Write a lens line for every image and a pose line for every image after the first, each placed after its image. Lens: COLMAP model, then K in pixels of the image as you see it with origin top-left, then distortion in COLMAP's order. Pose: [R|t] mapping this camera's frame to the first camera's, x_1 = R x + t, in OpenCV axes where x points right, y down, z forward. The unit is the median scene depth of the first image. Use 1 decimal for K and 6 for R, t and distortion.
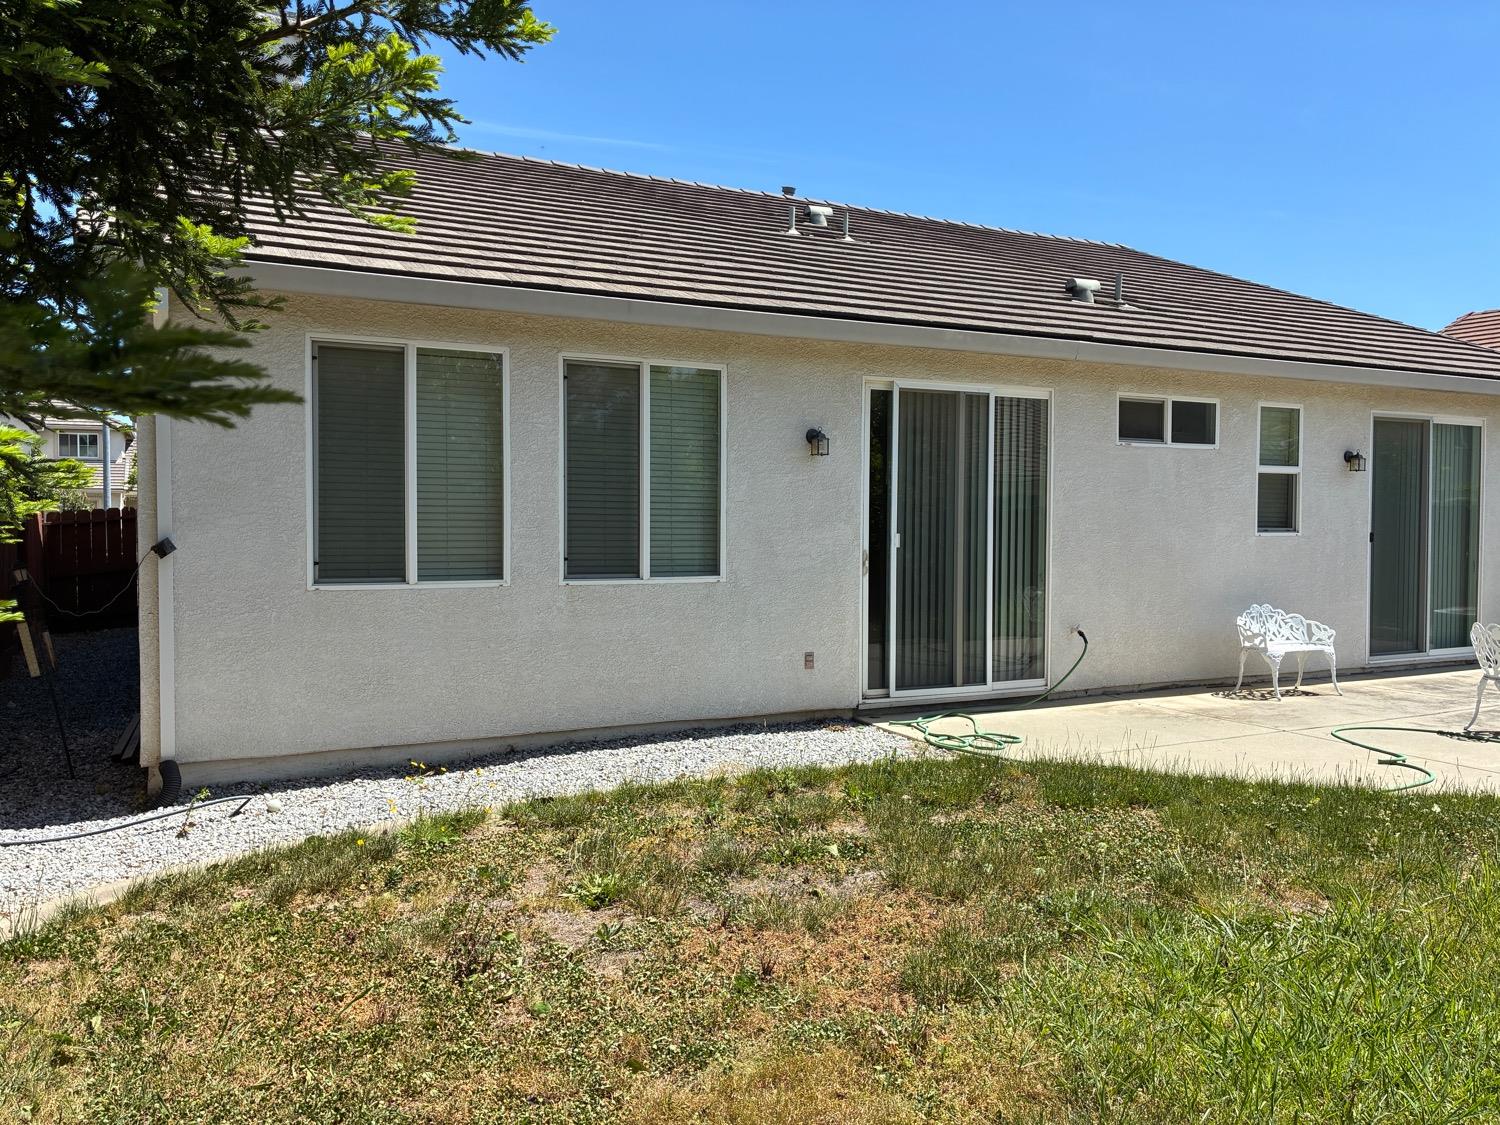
lens RADIAL K [[1119.7, 0, 748.6], [0, 1119.7, 557.5], [0, 0, 1]] dist [0.005585, 0.002464]
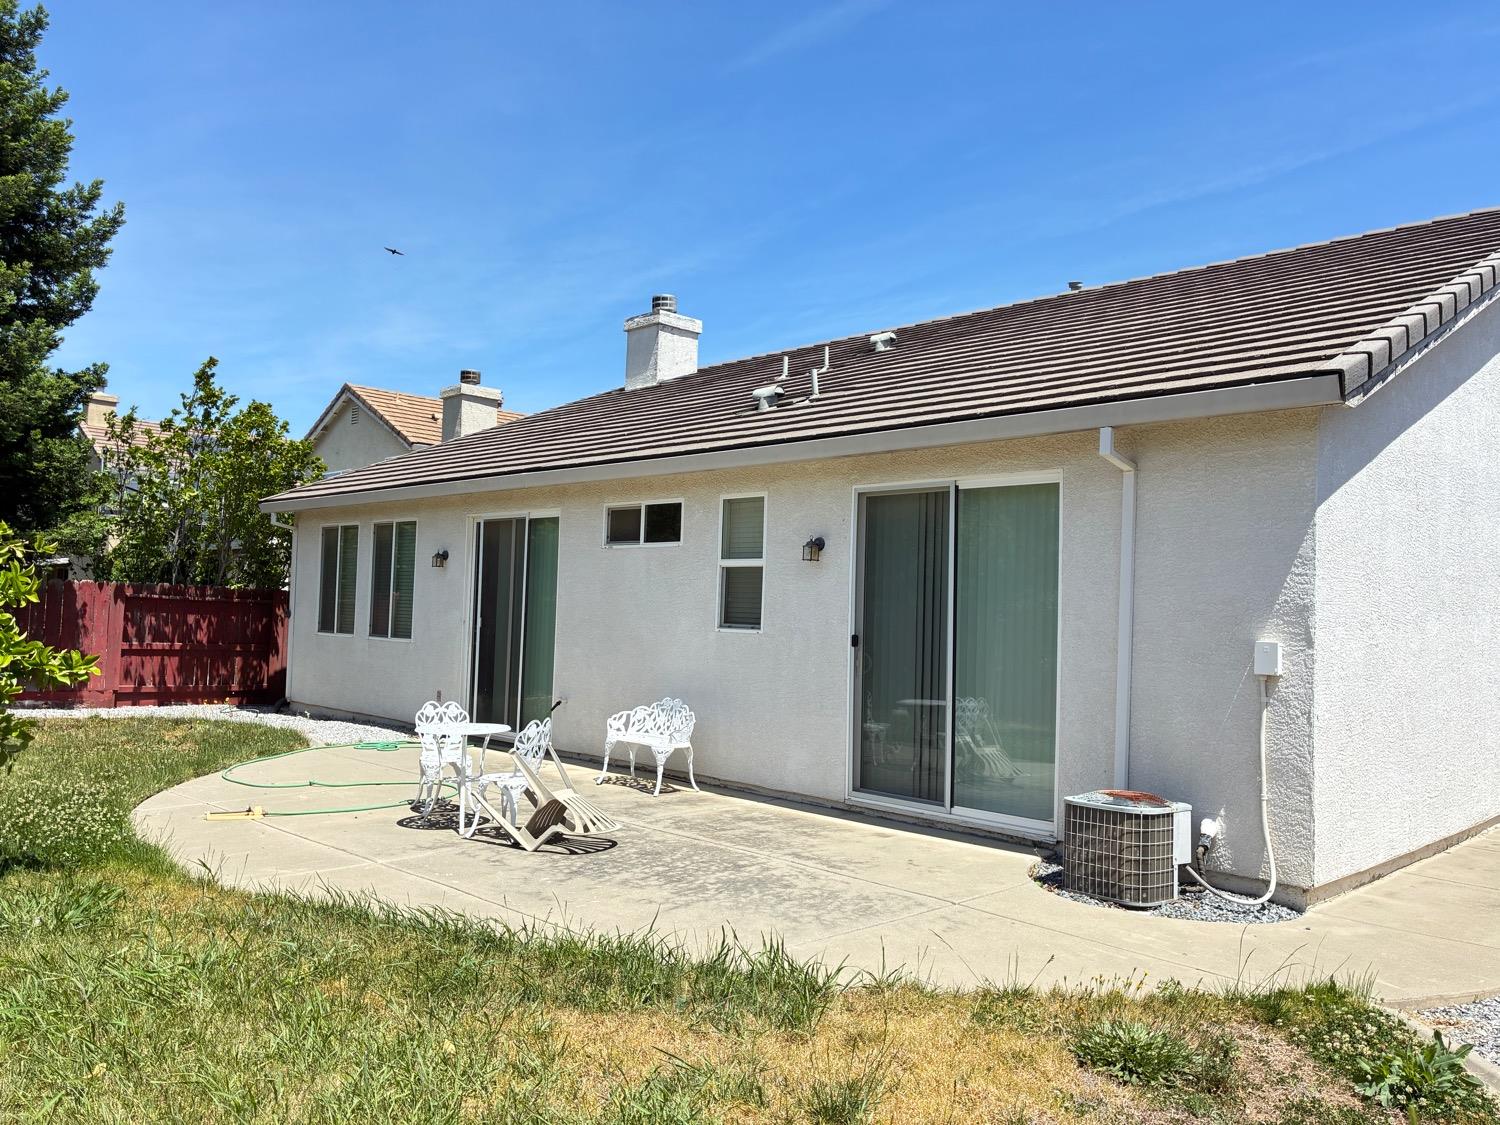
lens RADIAL K [[1147.5, 0, 716.9], [0, 1147.5, 569.8], [0, 0, 1]] dist [0.074372, -0.100747]
pose [[0.302145, -0.030859, -0.952762, 1.440445], [-0.067752, 0.996253, -0.053753, -0.019410], [0.950851, 0.080793, 0.298923, 0.714663]]
